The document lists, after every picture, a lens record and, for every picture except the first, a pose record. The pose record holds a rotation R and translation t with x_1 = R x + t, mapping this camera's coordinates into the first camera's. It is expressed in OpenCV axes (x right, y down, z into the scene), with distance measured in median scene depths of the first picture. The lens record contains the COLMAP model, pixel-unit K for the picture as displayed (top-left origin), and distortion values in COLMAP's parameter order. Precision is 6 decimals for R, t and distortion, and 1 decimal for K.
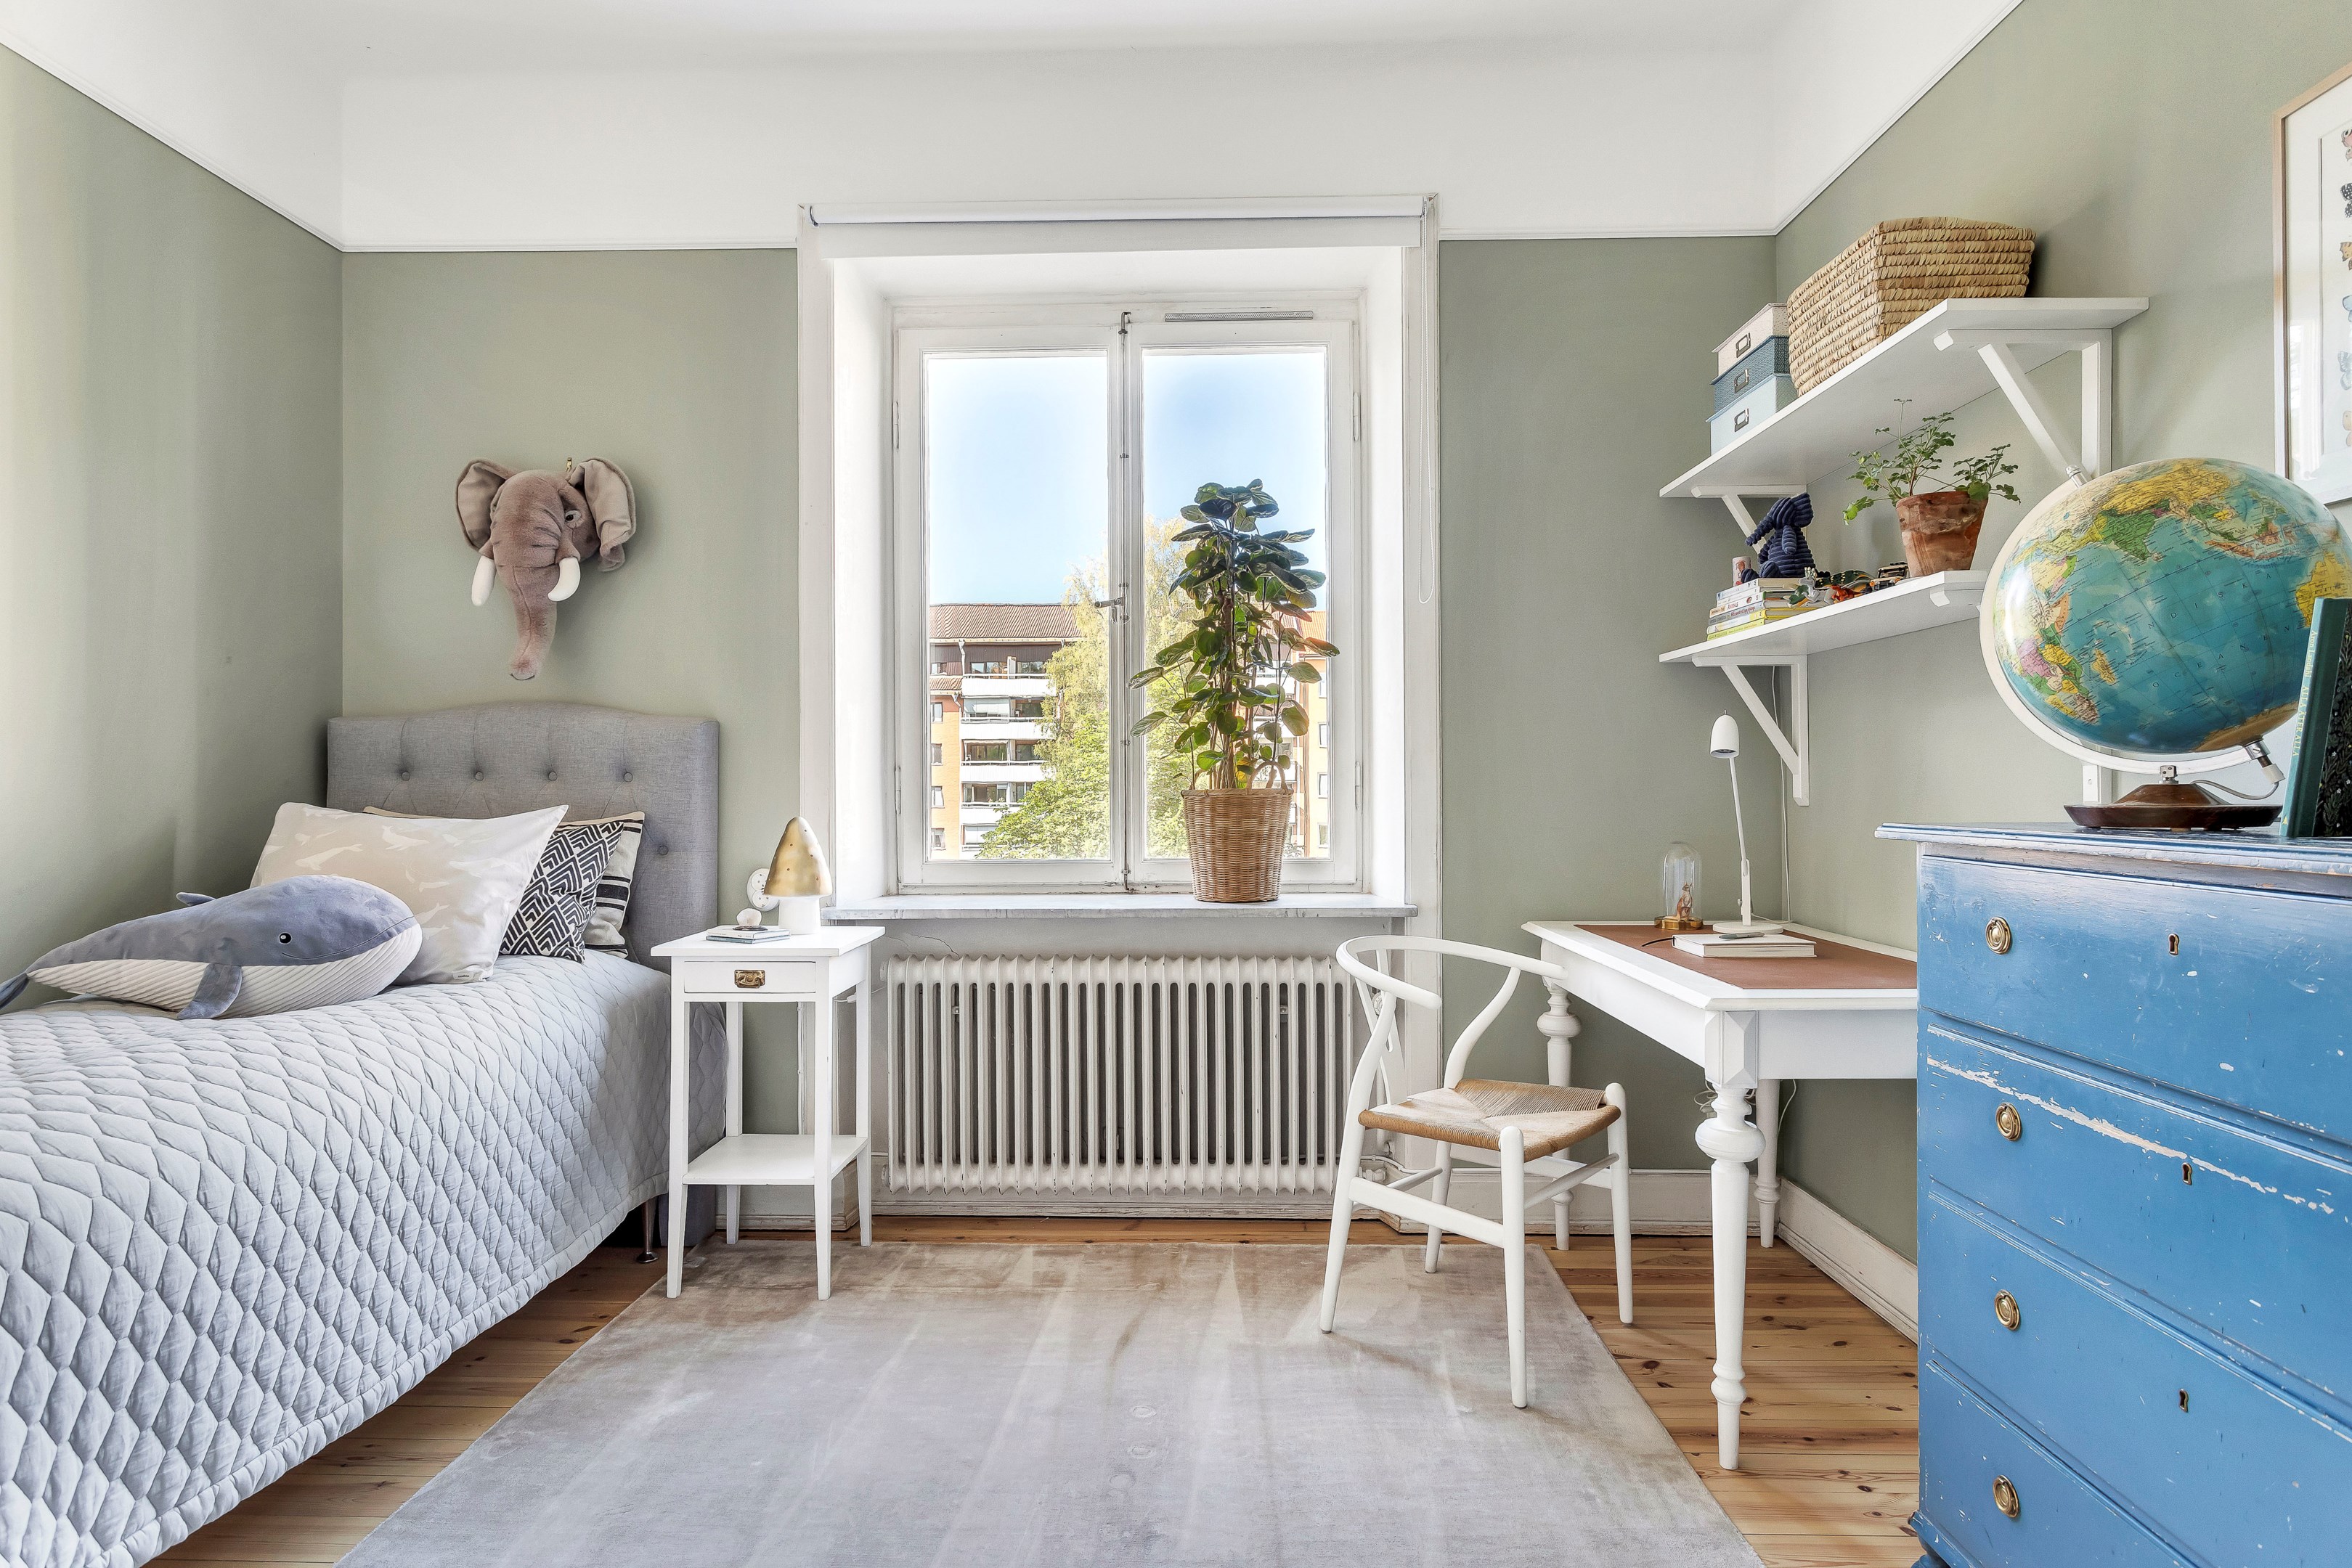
lens RADIAL K [[1310.7, 0, 1174.0], [0, 1310.7, 775.0], [0, 0, 1]] dist [-0.000023, 0.002518]
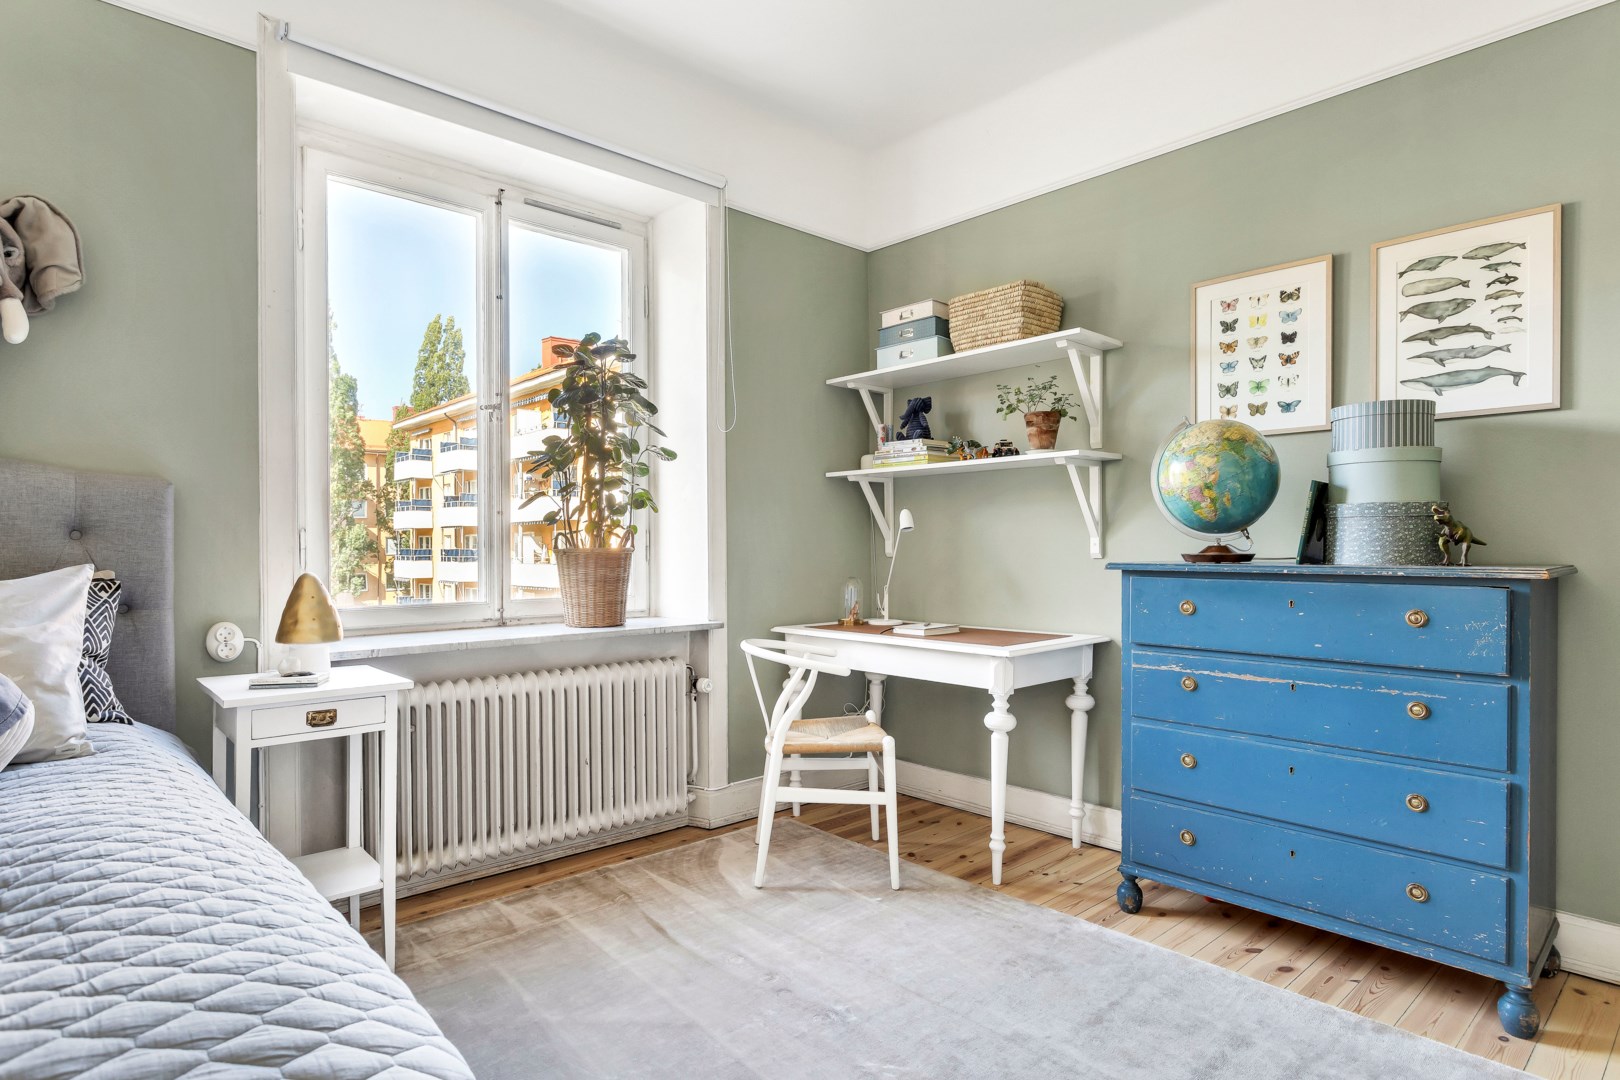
lens RADIAL K [[887.6, 0, 816.4], [0, 887.6, 538.9], [0, 0, 1]] dist [0.001012, 0.002491]
pose [[0.712121, 0.007672, 0.702014, -0.528528], [-0.006879, 0.999969, -0.003949, 0.003419], [-0.702023, -0.002017, 0.712152, 0.161152]]
